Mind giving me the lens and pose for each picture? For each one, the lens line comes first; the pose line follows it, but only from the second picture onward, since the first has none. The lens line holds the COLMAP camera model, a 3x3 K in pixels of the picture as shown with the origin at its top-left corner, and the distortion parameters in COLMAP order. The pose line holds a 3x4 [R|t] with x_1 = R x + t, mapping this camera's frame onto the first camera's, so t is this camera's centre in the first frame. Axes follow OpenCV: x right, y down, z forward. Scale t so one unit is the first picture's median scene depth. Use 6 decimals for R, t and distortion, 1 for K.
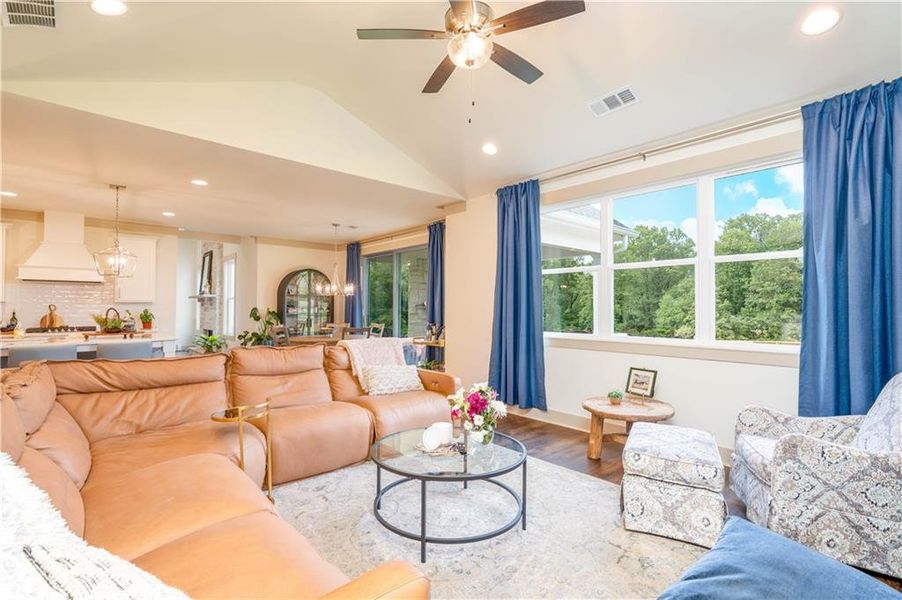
lens RADIAL K [[423.0, 0, 447.2], [0, 423.0, 301.6], [0, 0, 1]] dist [-0.000018, 0.000079]
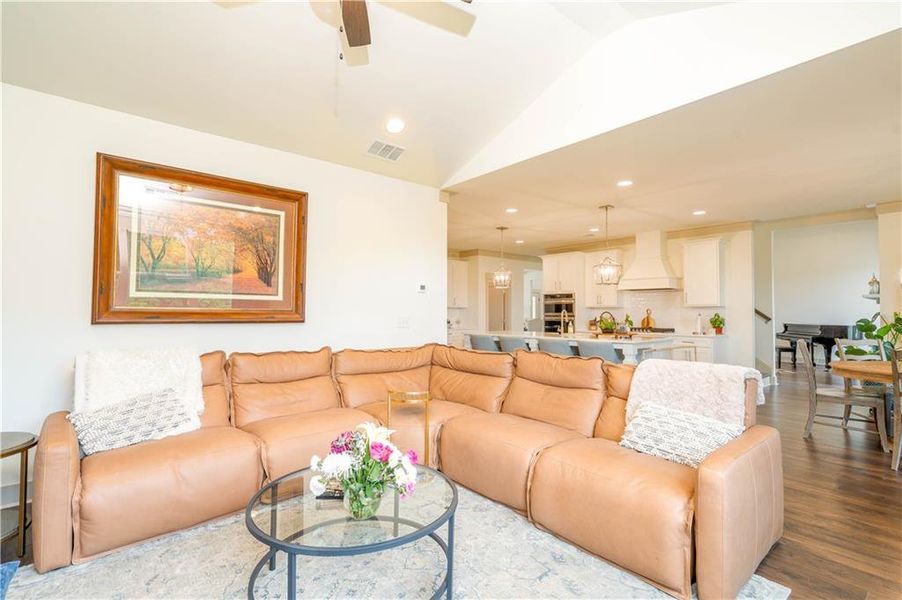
lens RADIAL K [[423.0, 0, 447.2], [0, 423.0, 301.6], [0, 0, 1]] dist [-0.000018, 0.000079]
pose [[-0.006459, -0.021508, -0.999748, 0.306371], [0.010305, 0.999714, -0.021574, 0.006563], [0.999926, -0.010442, -0.006235, 0.466476]]
